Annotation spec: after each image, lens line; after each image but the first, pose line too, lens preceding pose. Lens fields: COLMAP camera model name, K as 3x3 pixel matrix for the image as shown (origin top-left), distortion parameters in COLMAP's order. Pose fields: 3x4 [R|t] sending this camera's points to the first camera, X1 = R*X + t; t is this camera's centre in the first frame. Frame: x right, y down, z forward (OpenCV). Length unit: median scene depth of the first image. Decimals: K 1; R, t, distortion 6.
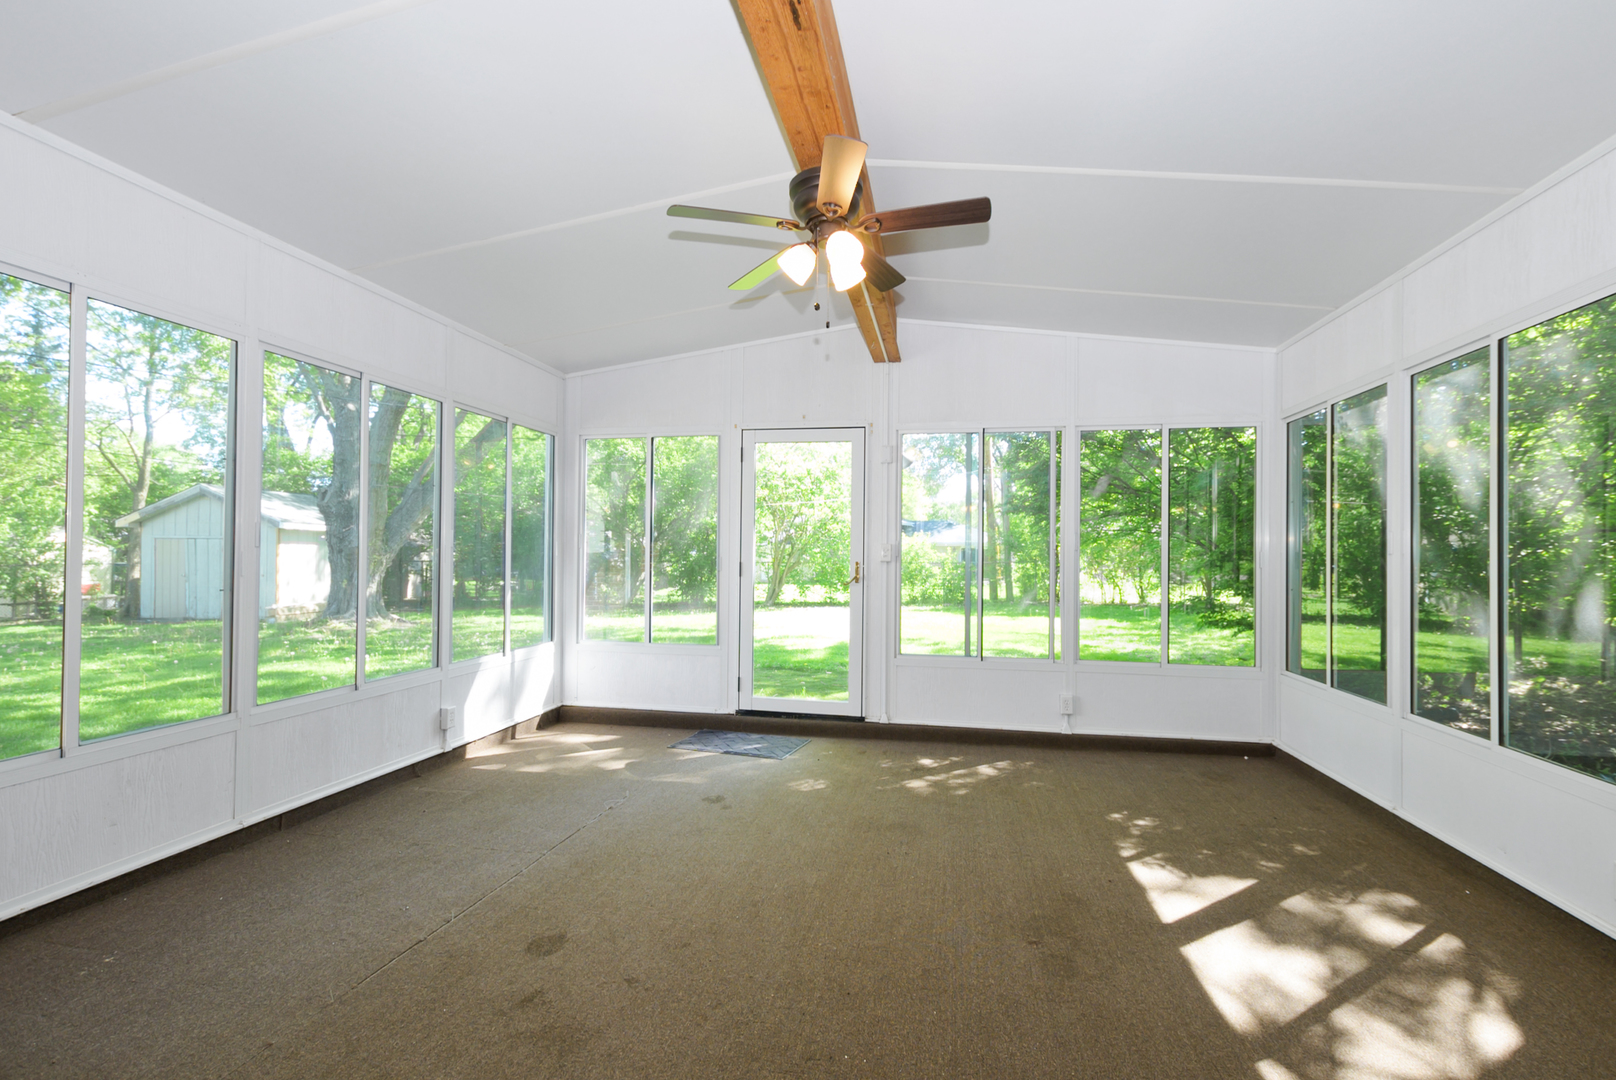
lens RADIAL K [[712.7, 0, 820.4], [0, 712.7, 547.8], [0, 0, 1]] dist [0.013350, -0.006586]
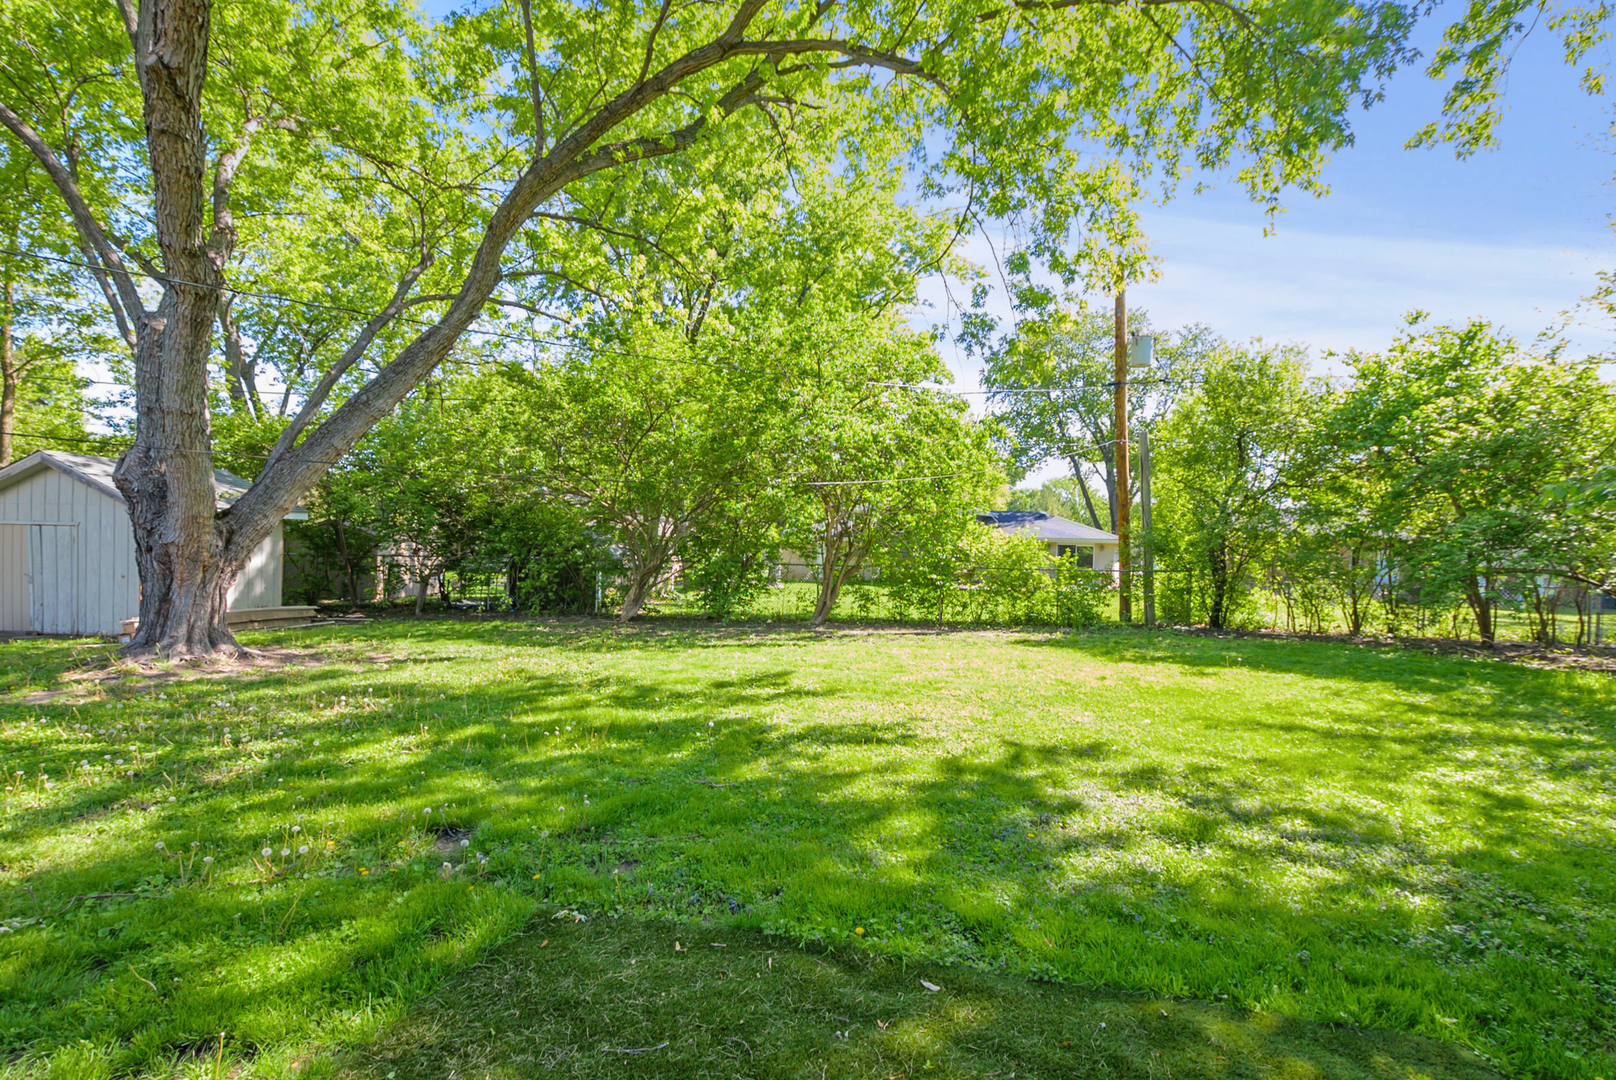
lens RADIAL K [[712.7, 0, 820.4], [0, 712.7, 547.8], [0, 0, 1]] dist [0.013350, -0.006586]
pose [[0.996341, 0.014536, -0.084225, -0.008171], [-0.013202, 0.999779, 0.016372, -0.010212], [0.084444, -0.015200, 0.996312, 0.267286]]
